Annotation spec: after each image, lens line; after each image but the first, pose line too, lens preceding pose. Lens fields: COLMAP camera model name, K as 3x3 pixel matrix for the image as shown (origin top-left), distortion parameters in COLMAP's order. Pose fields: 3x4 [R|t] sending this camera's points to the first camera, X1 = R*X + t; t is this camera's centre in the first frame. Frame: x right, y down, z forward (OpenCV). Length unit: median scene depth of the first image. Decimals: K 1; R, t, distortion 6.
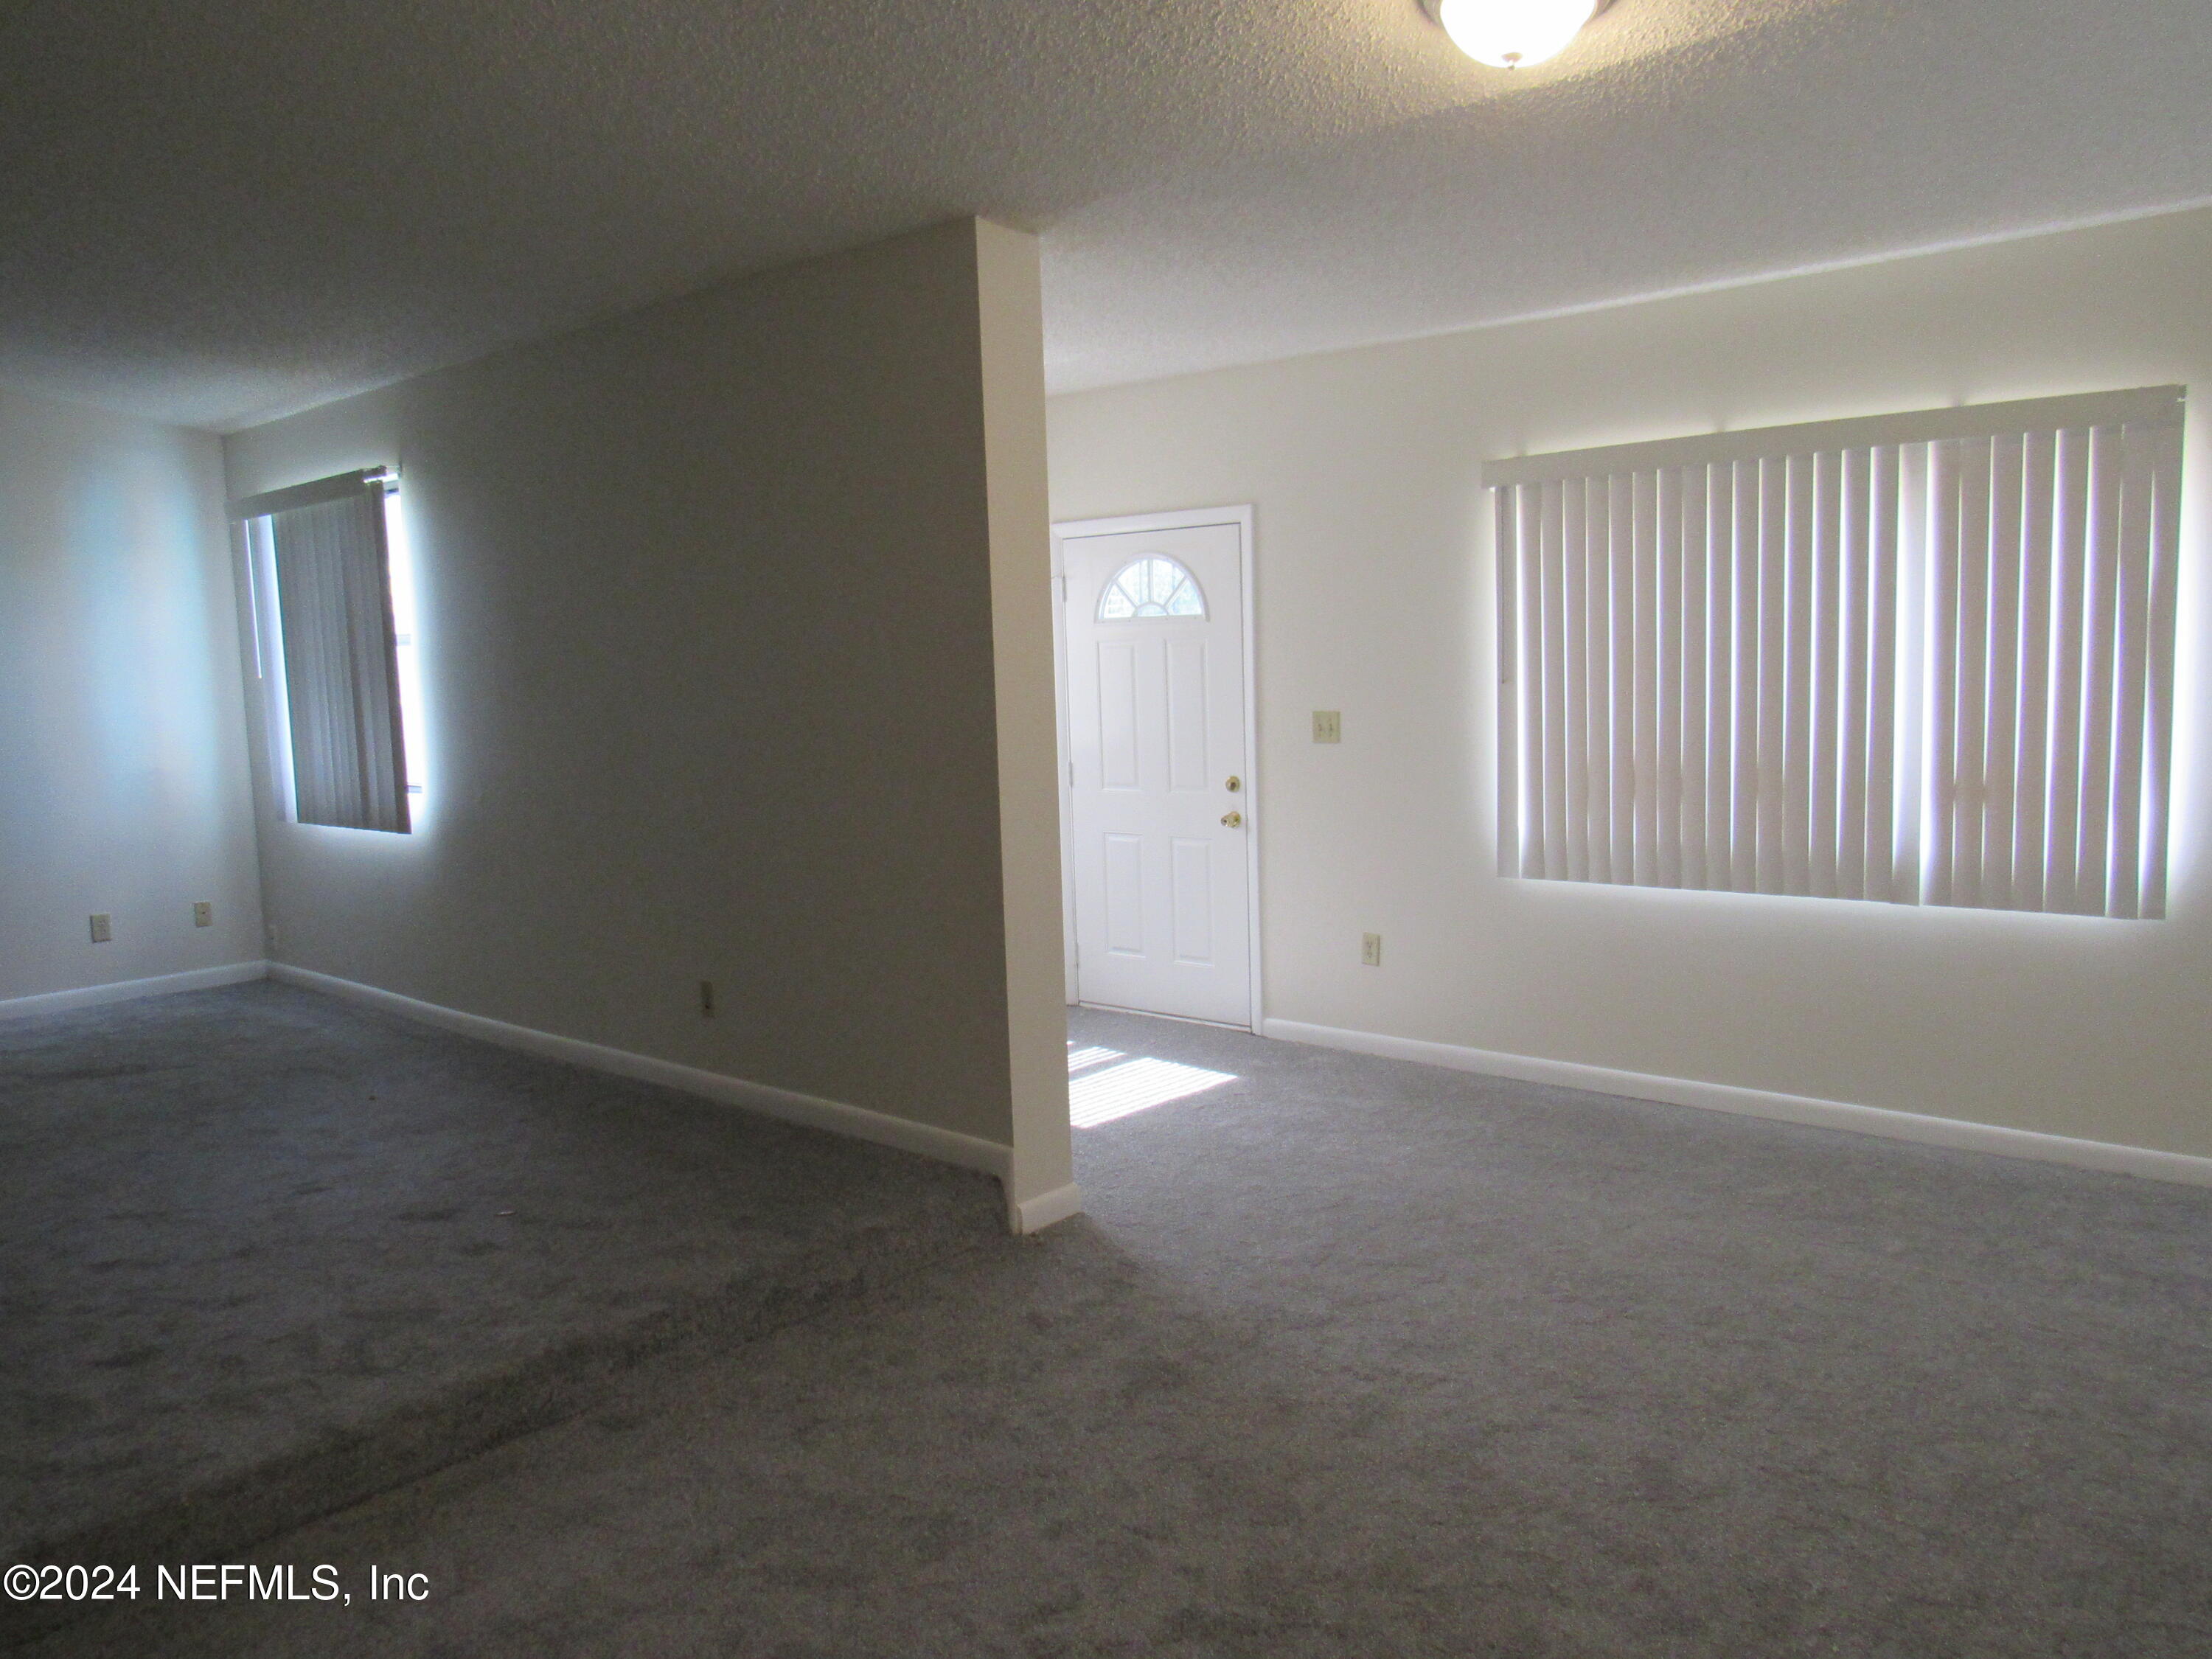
lens RADIAL K [[1622.7, 0, 1106.0], [0, 1622.7, 829.5], [0, 0, 1]] dist [-0.002217, -0.000952]
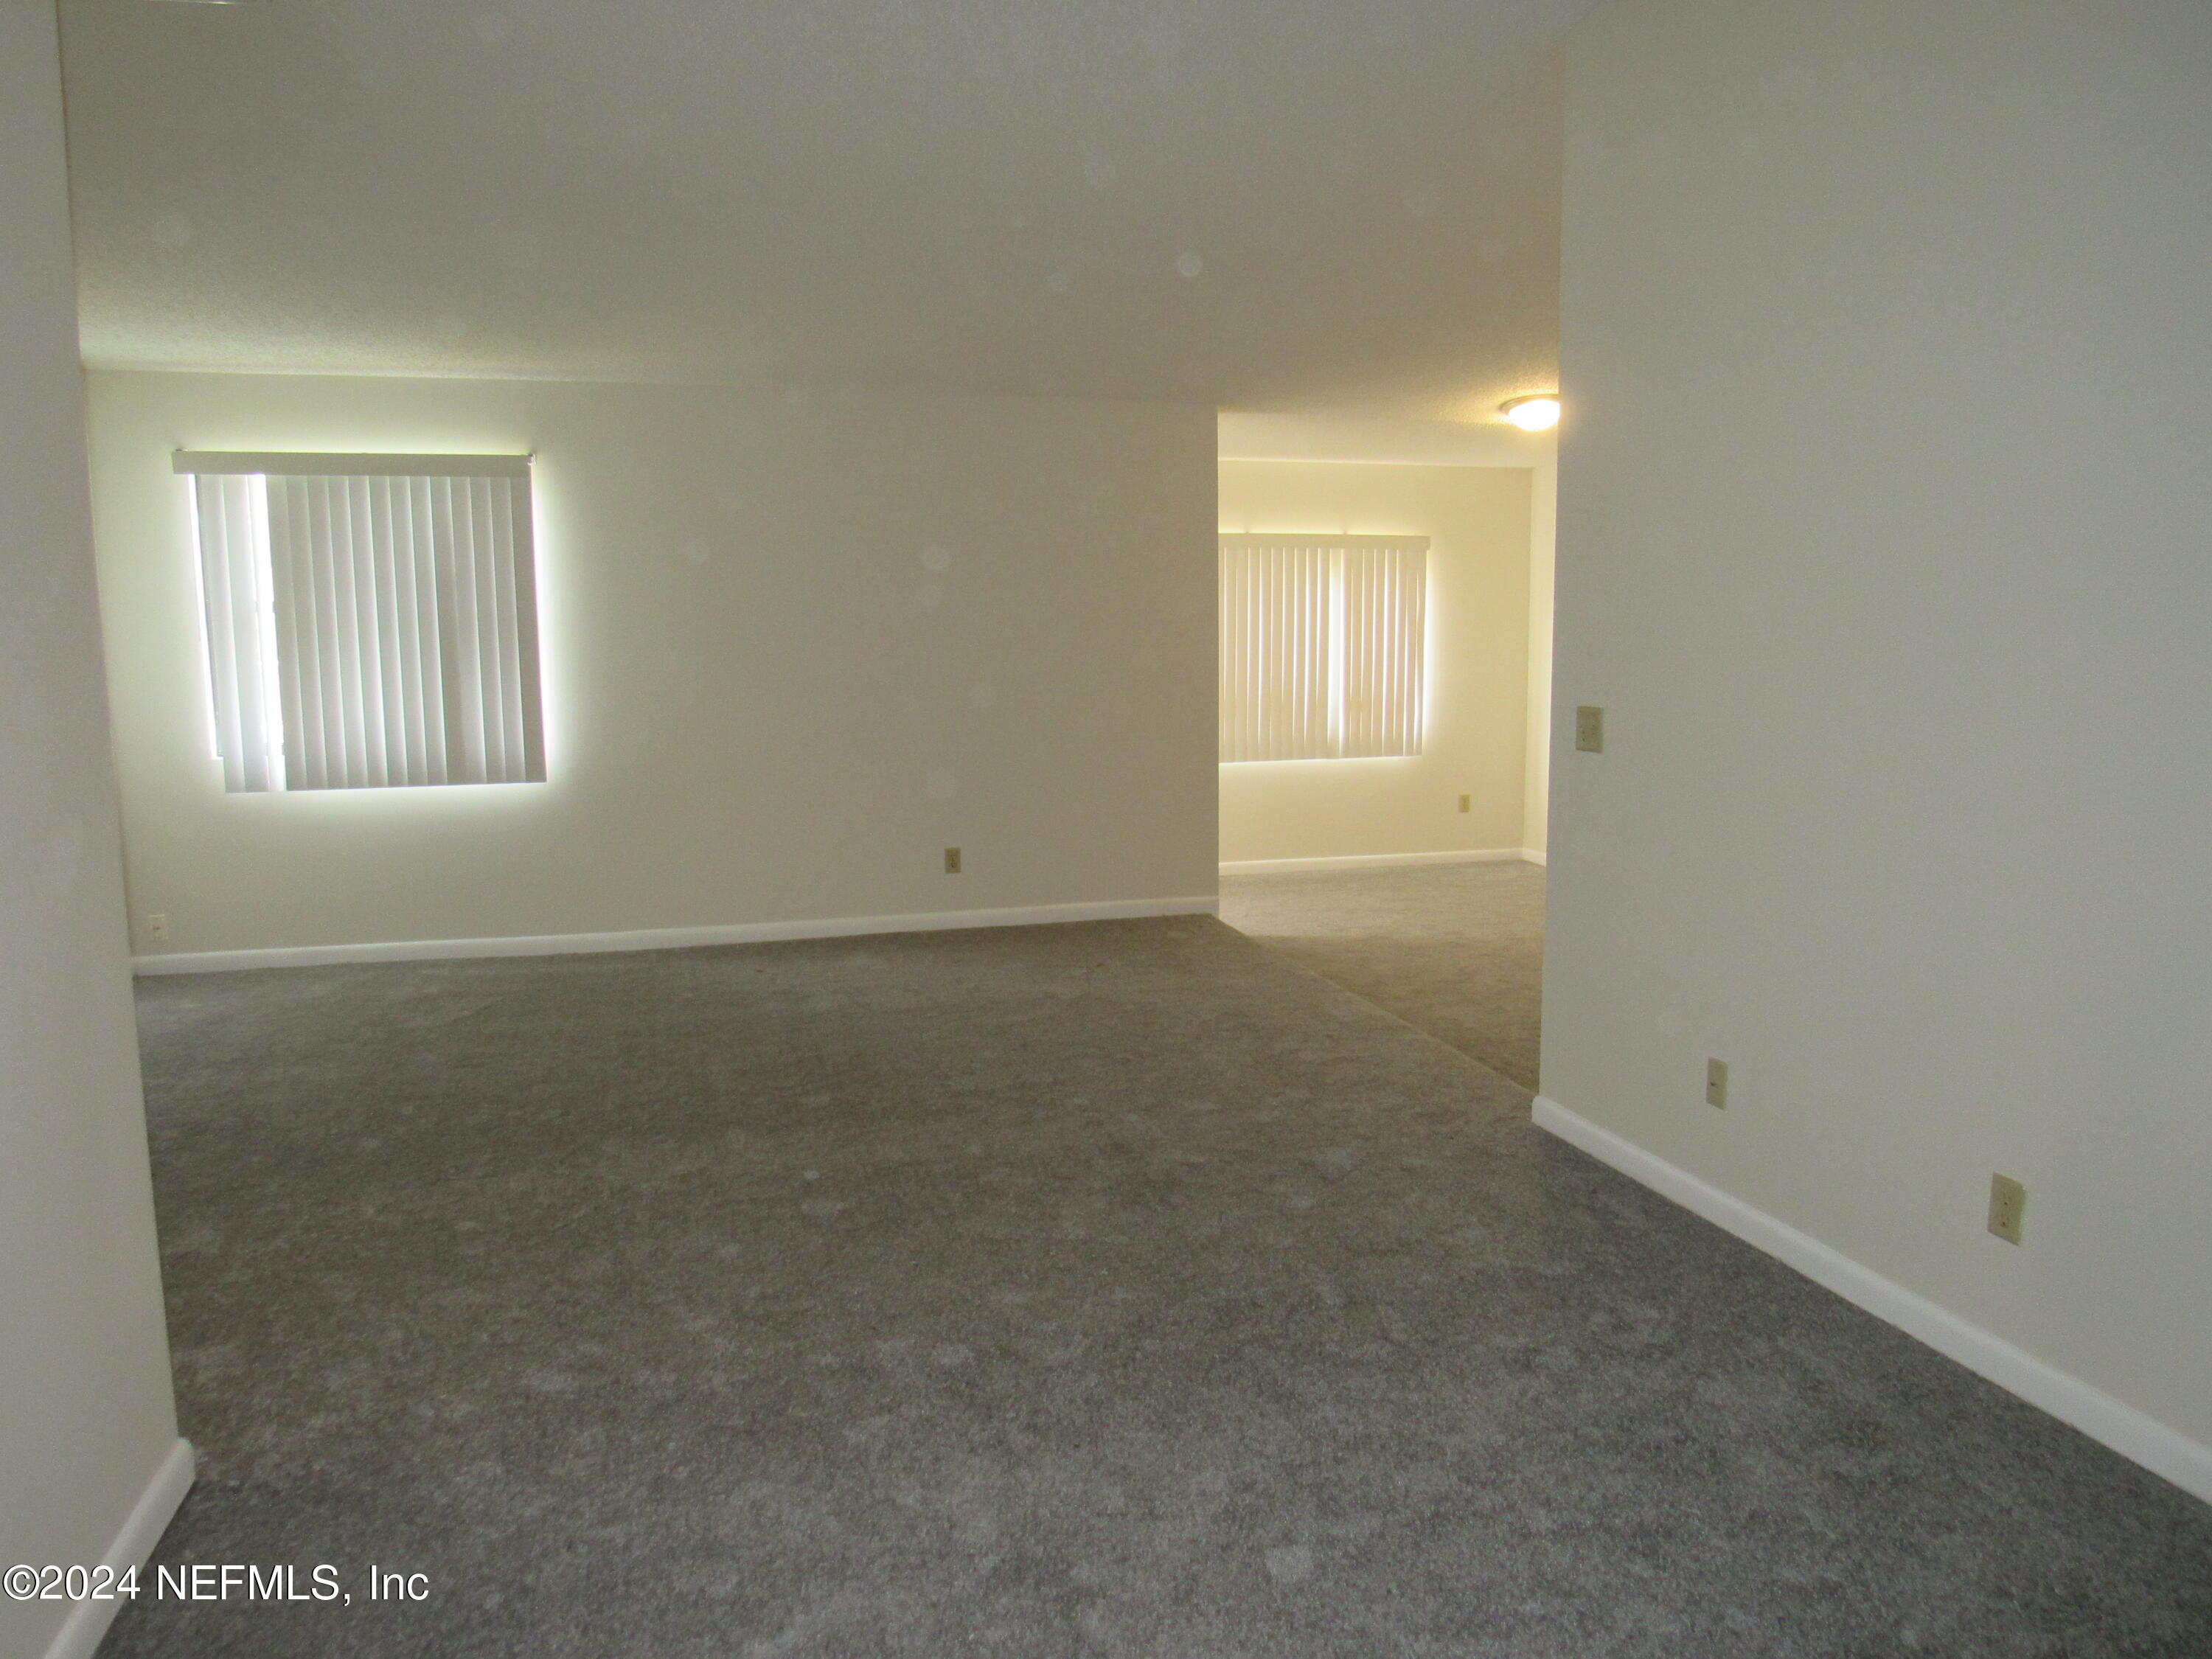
lens RADIAL K [[1570.5, 0, 1106.0], [0, 1570.5, 829.5], [0, 0, 1]] dist [-0.003537, -0.000531]
pose [[0.551772, -0.078682, 0.830275, -1.434938], [0.080497, 0.995916, 0.040883, 0.029971], [-0.830101, 0.044276, 0.555853, 0.079296]]
